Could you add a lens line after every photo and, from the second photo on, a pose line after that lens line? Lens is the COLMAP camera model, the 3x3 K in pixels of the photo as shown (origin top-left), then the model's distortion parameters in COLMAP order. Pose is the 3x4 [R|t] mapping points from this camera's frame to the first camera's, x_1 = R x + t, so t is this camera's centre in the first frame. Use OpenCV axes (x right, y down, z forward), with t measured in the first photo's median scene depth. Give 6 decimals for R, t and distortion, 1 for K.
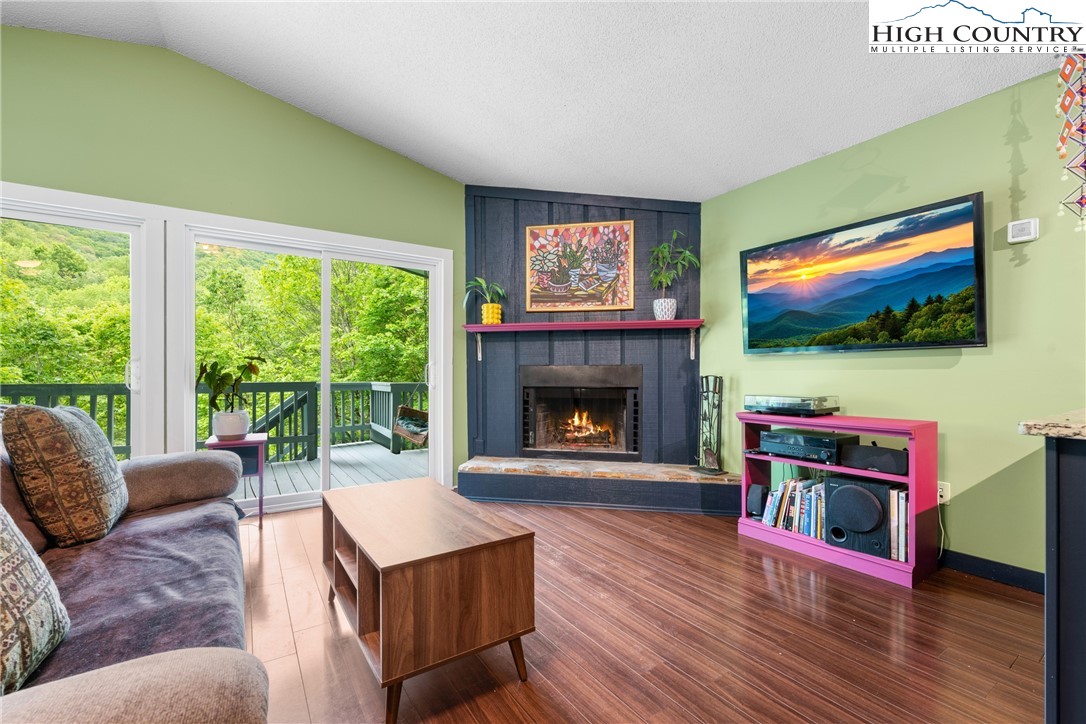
lens RADIAL K [[464.4, 0, 544.3], [0, 464.4, 372.4], [0, 0, 1]] dist [0.000878, 0.000684]
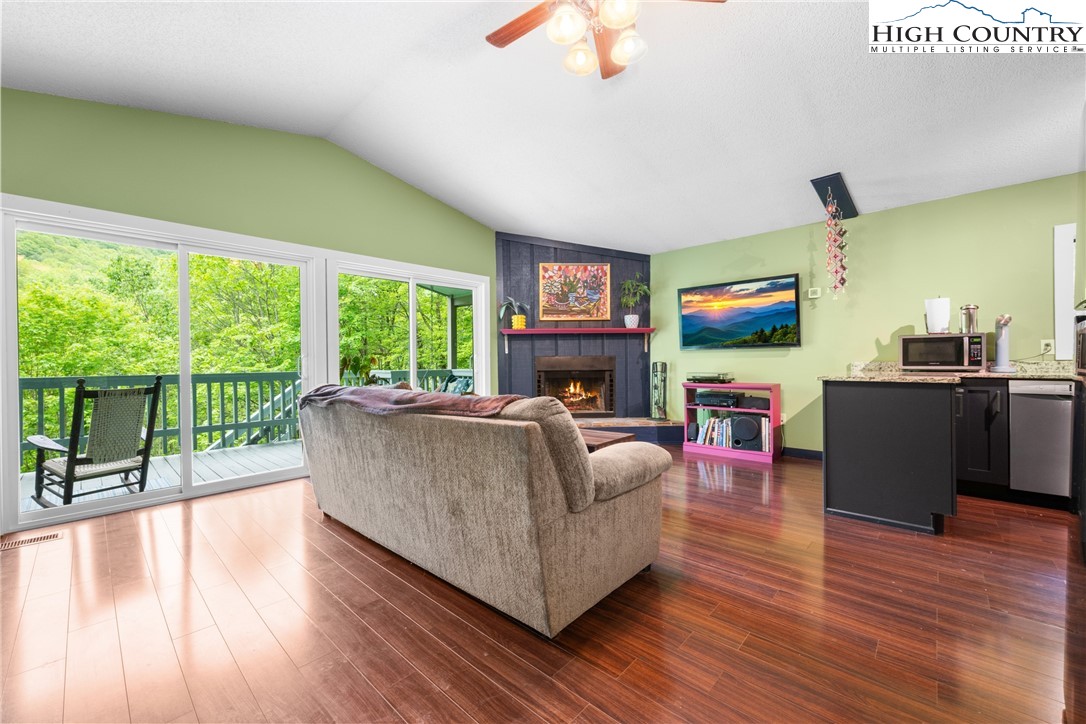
lens RADIAL K [[428.9, 0, 543.0], [0, 428.9, 362.0], [0, 0, 1]] dist [-0.000496, -0.000017]
pose [[0.970837, -0.010234, 0.239522, -0.384779], [0.008928, 0.999939, 0.006539, -0.006679], [-0.239574, -0.004210, 0.970869, -0.359920]]
